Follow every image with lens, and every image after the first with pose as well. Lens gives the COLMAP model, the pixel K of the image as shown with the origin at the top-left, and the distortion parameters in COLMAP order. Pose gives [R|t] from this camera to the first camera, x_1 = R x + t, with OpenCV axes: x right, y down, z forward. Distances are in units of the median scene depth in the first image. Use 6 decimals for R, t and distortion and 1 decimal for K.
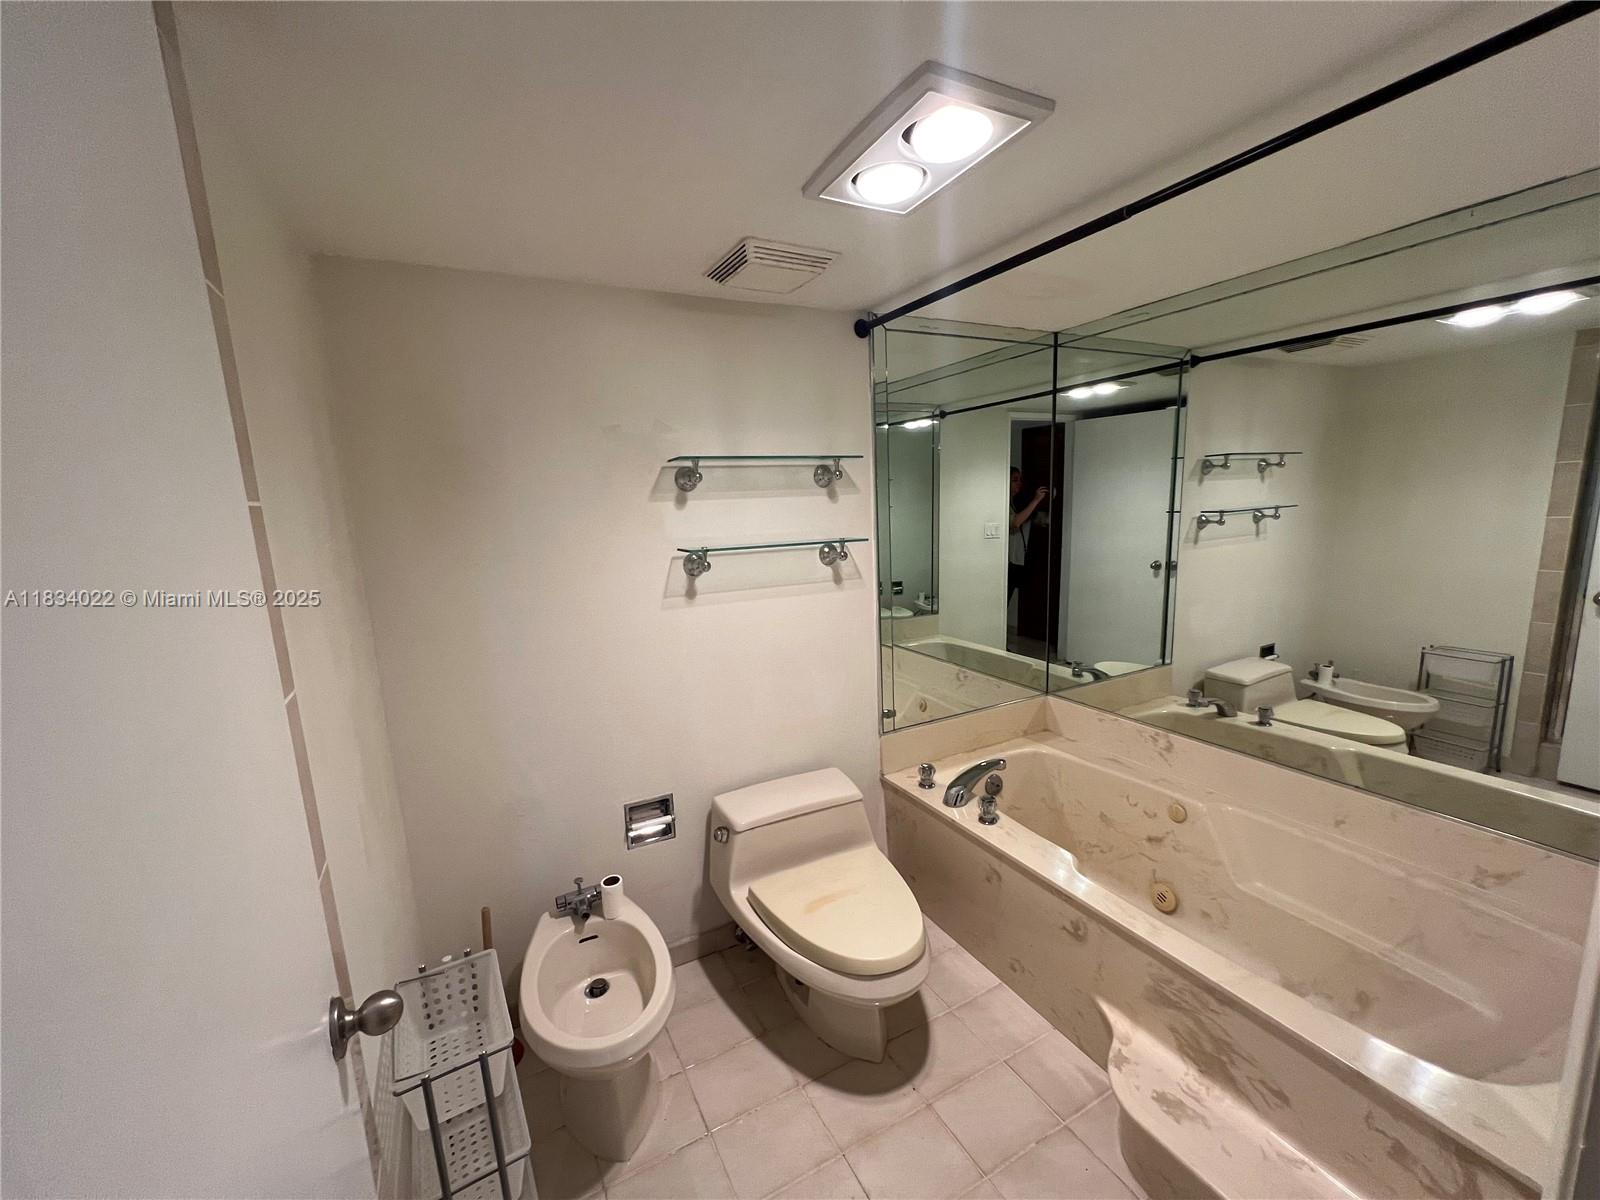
lens RADIAL K [[637.7, 0, 796.8], [0, 637.7, 610.2], [0, 0, 1]] dist [0.002043, -0.000024]
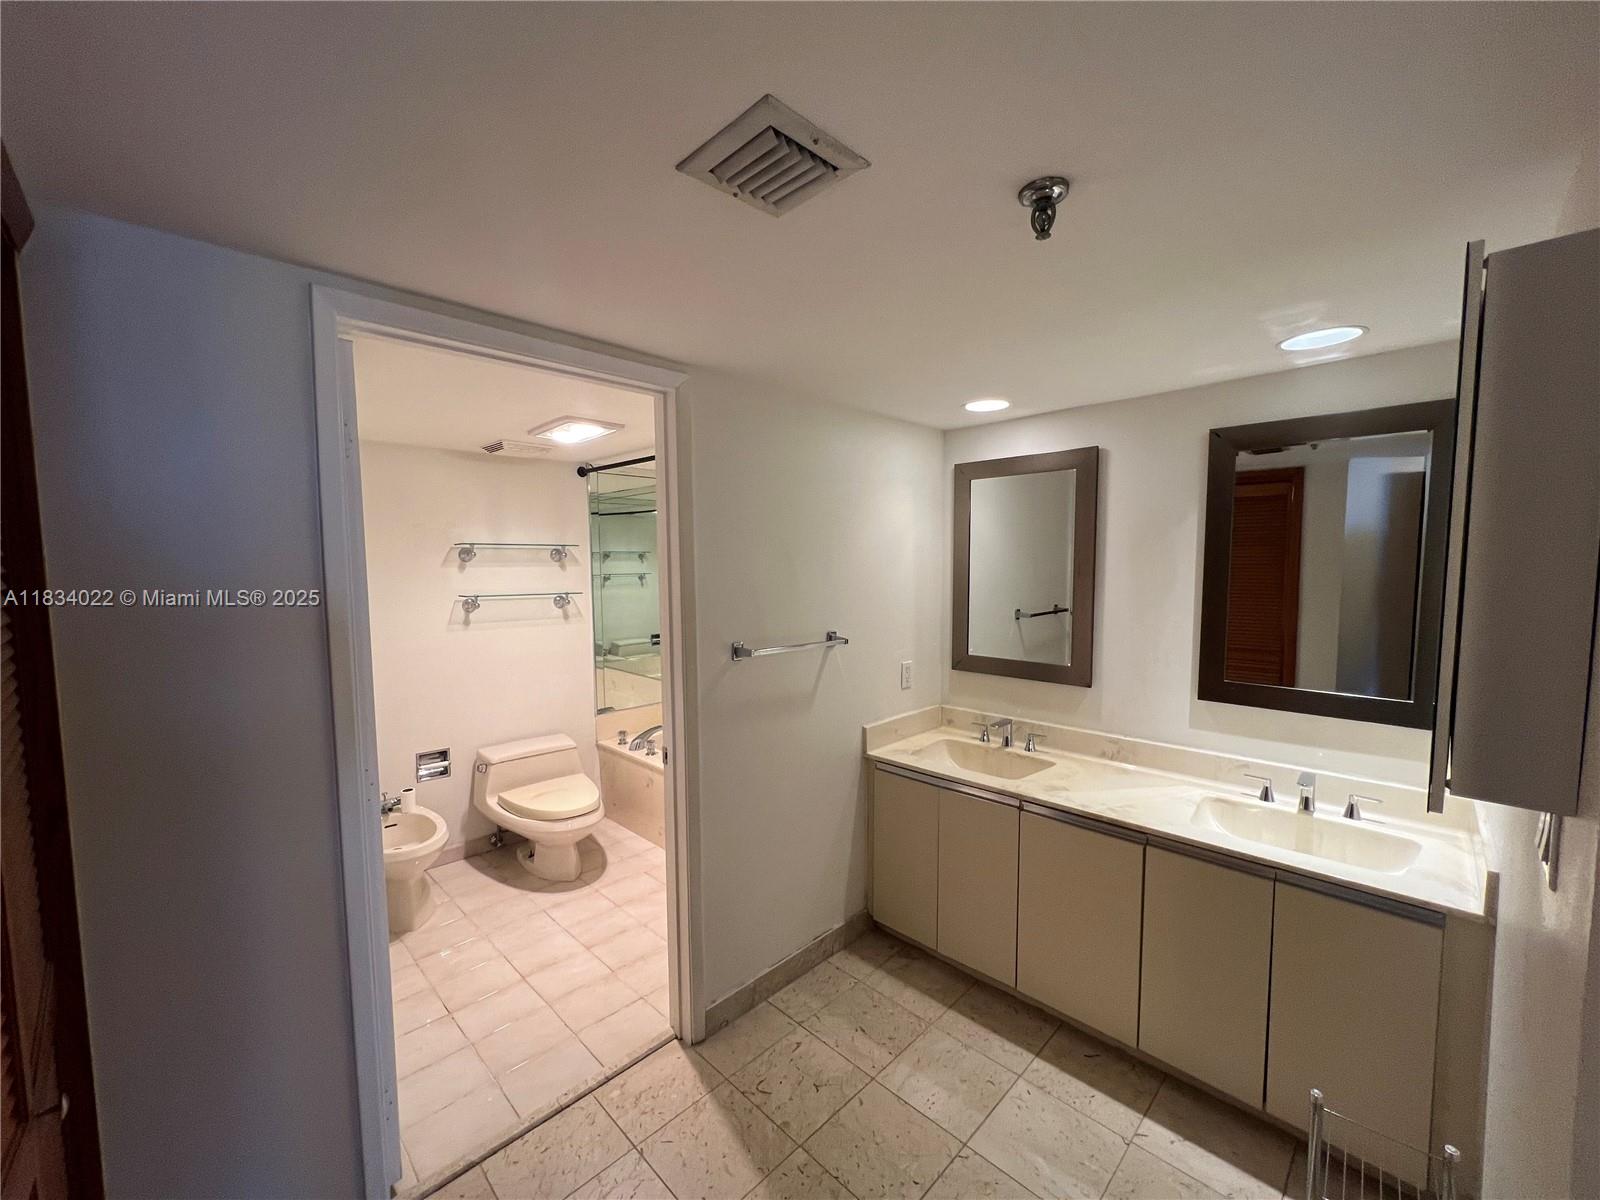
lens RADIAL K [[637.7, 0, 796.8], [0, 637.7, 610.2], [0, 0, 1]] dist [0.002043, -0.000024]
pose [[0.953563, 0.014620, 0.300838, 0.148854], [0.016587, 0.994757, -0.100918, 0.120519], [-0.300736, 0.101221, 0.948321, -0.812330]]
